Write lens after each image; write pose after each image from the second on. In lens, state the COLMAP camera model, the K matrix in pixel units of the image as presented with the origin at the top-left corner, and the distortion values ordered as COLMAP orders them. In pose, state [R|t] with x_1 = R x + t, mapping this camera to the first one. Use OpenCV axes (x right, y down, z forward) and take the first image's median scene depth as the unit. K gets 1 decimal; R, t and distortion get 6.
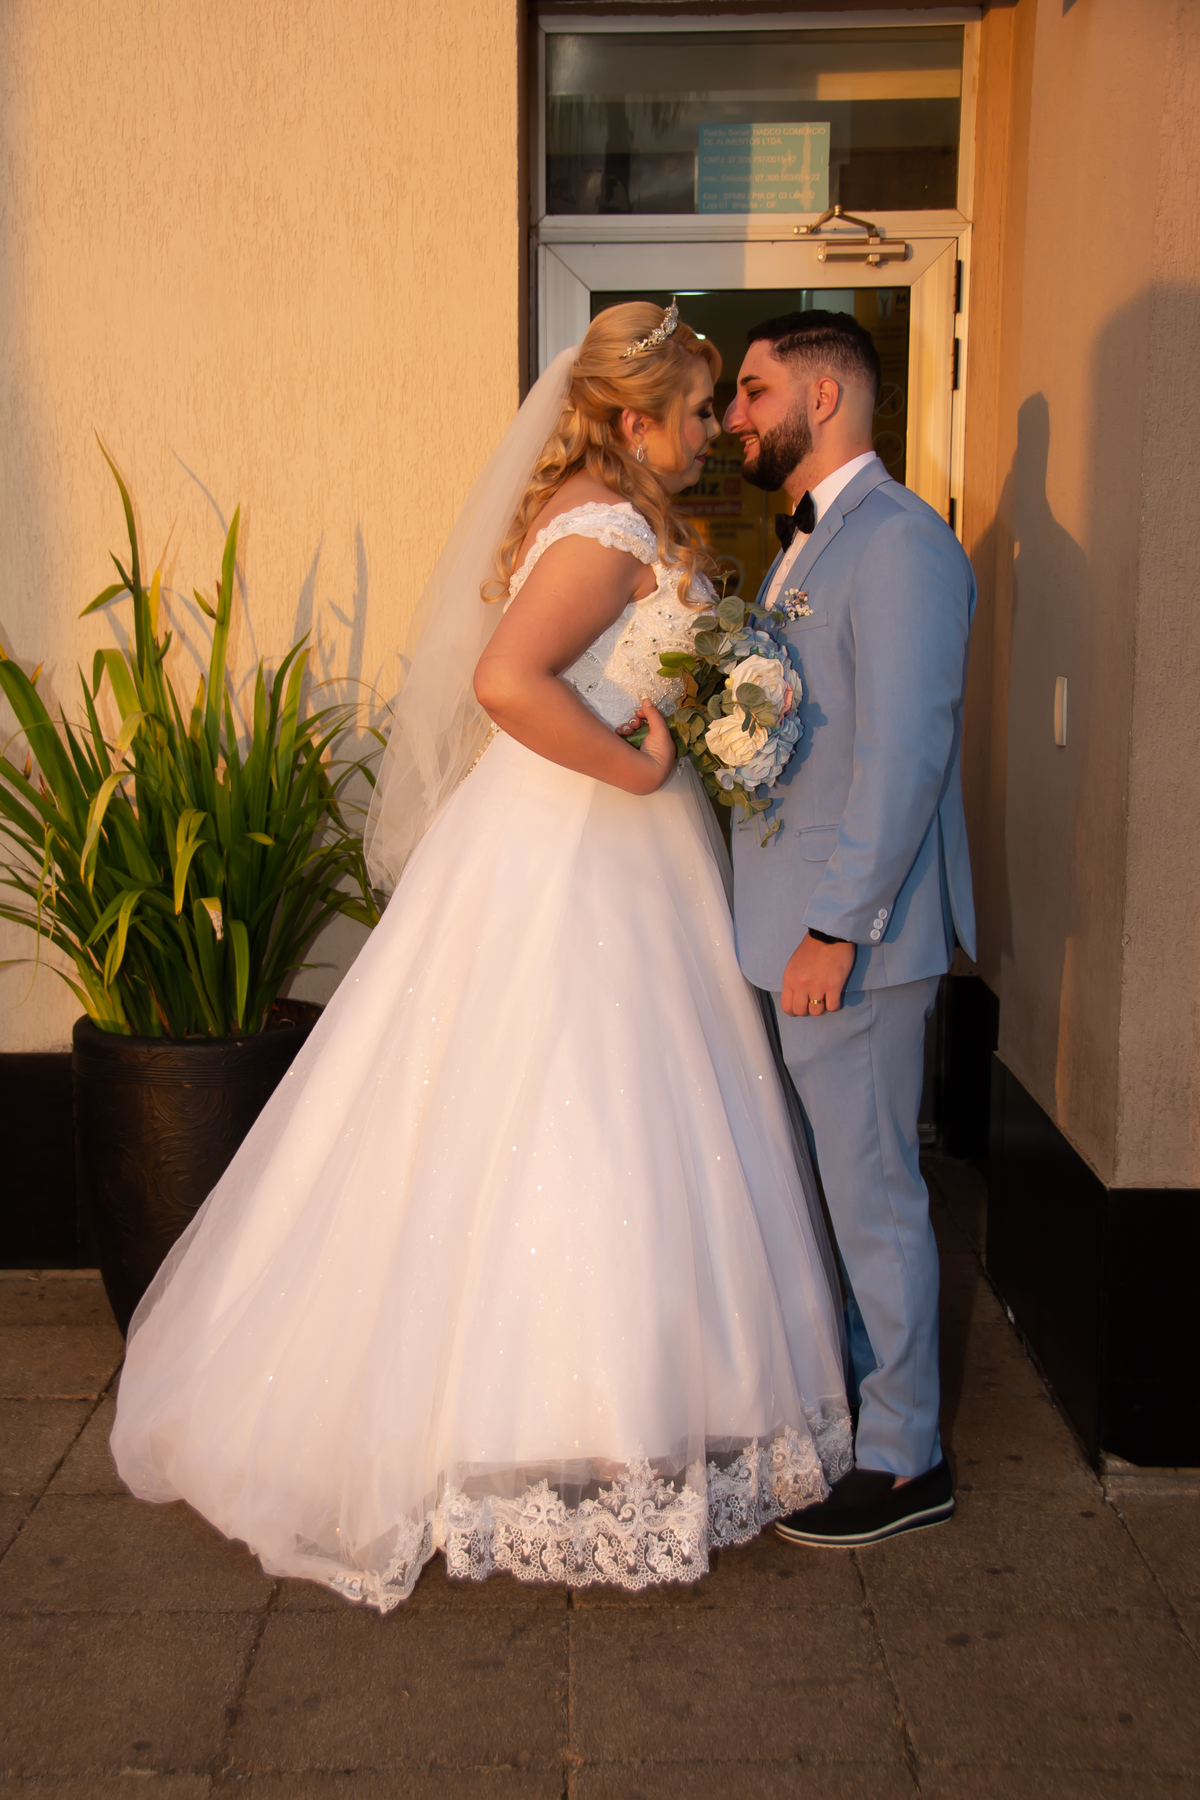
lens RADIAL K [[2347.1, 0, 579.4], [0, 2347.1, 931.6], [0, 0, 1]] dist [0.140219, 0.000000]
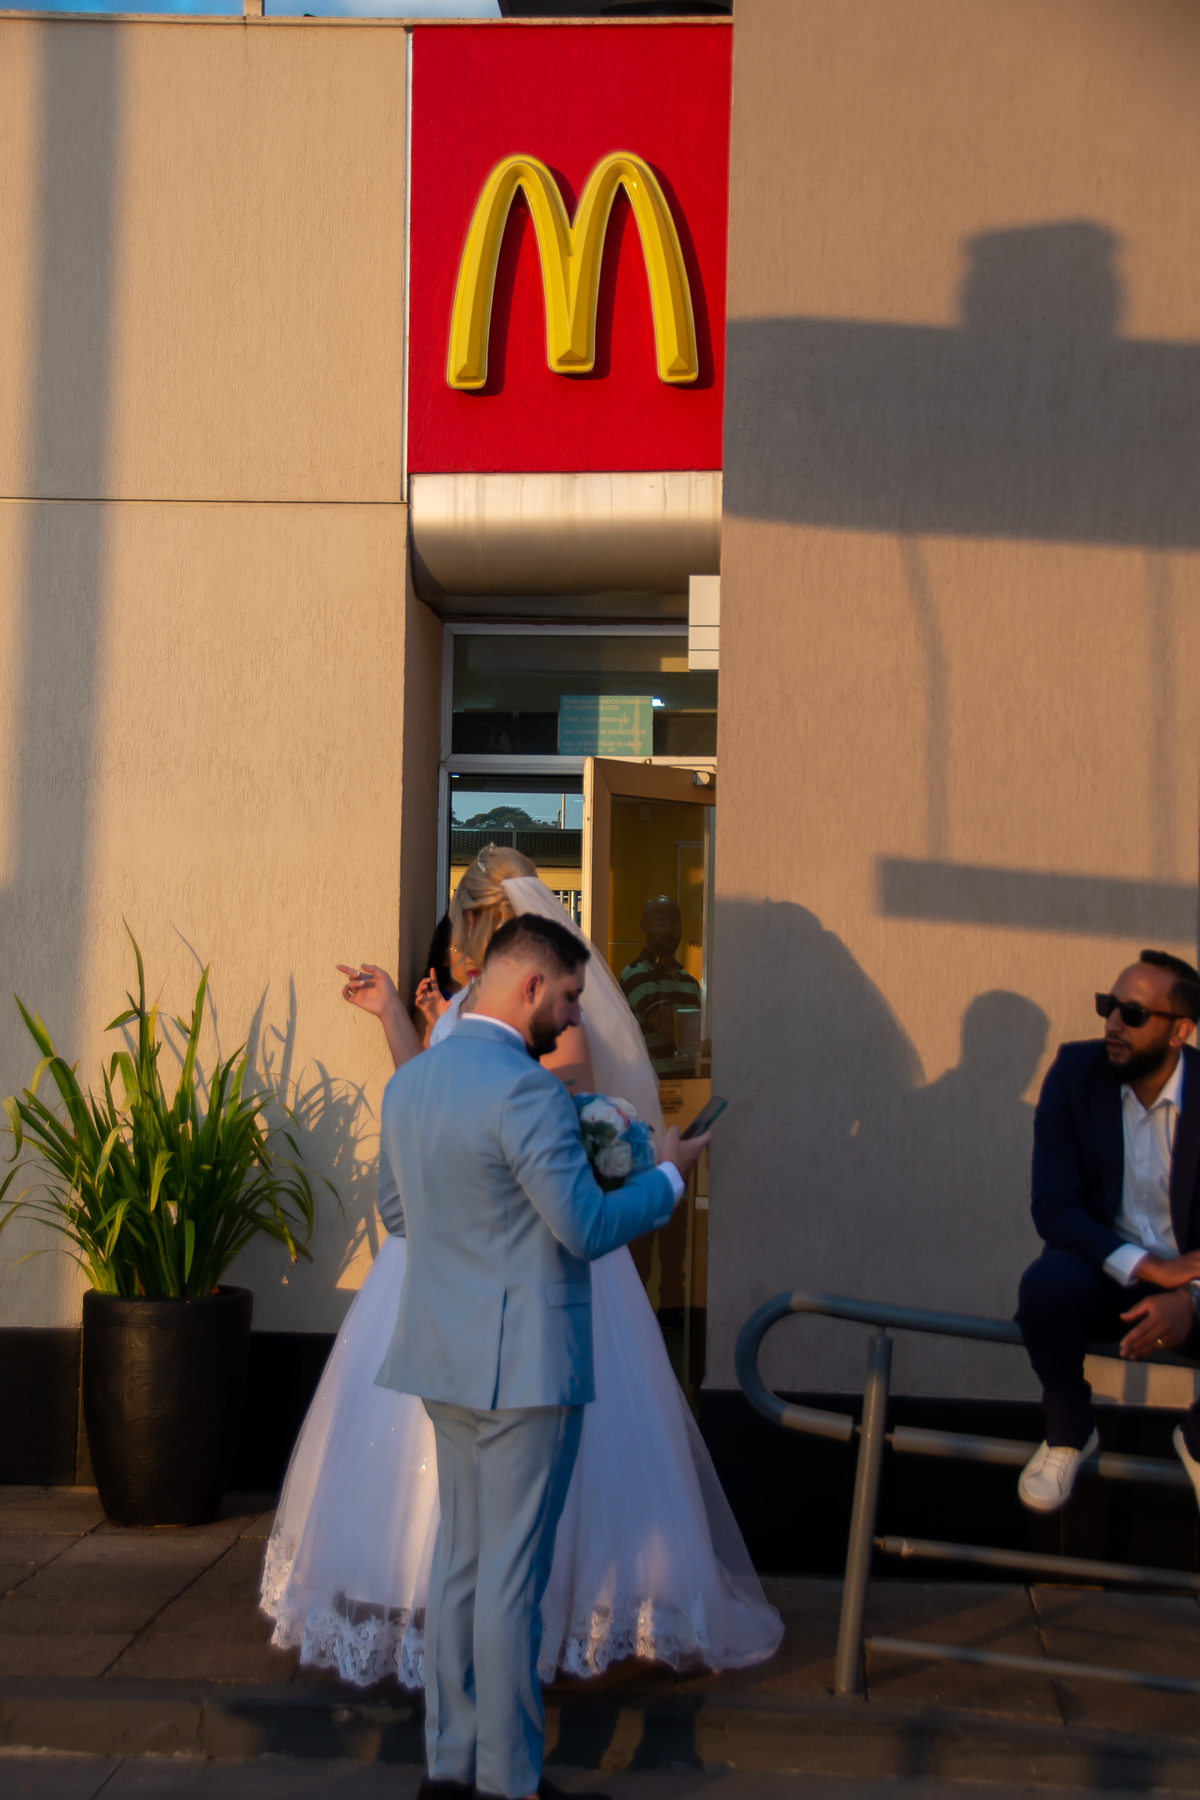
lens RADIAL K [[3352.5, 0, 545.5], [0, 3352.5, 949.6], [0, 0, 1]] dist [0.383494, 0.000000]
pose [[0.996671, 0.021936, -0.078518, 0.243576], [-0.033684, 0.987869, -0.151592, 0.136104], [0.074240, 0.153732, 0.985320, -1.137954]]
